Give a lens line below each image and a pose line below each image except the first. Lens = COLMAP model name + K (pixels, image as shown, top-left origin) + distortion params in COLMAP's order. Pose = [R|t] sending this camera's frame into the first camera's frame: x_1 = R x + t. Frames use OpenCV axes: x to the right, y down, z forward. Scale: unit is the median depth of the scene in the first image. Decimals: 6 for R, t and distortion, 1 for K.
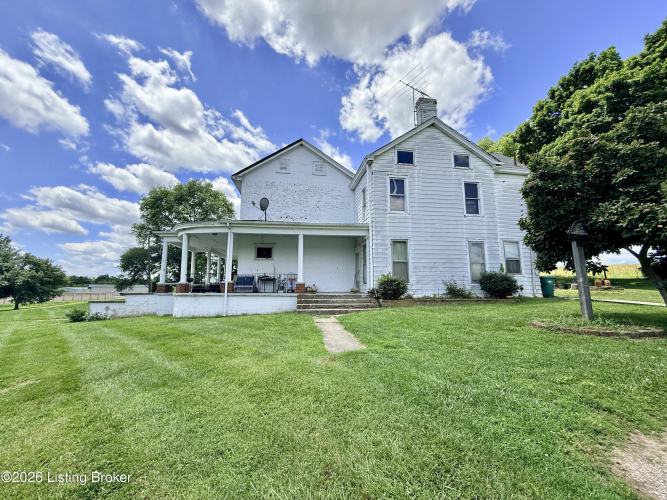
lens RADIAL K [[269.4, 0, 333.9], [0, 269.4, 250.5], [0, 0, 1]] dist [0.003796, -0.000075]
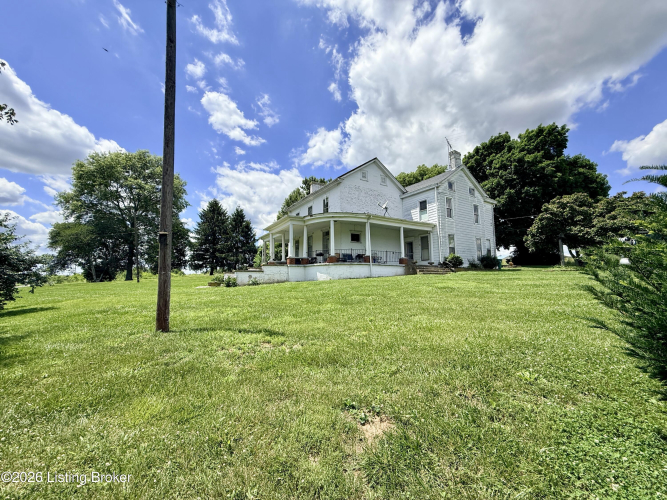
lens RADIAL K [[269.4, 0, 332.3], [0, 269.4, 248.5], [0, 0, 1]] dist [0.003796, -0.000075]
pose [[0.911170, 0.042194, 0.409865, -1.020650], [-0.050400, 0.998686, 0.009234, 0.063602], [-0.408937, -0.029071, 0.912100, -0.233437]]
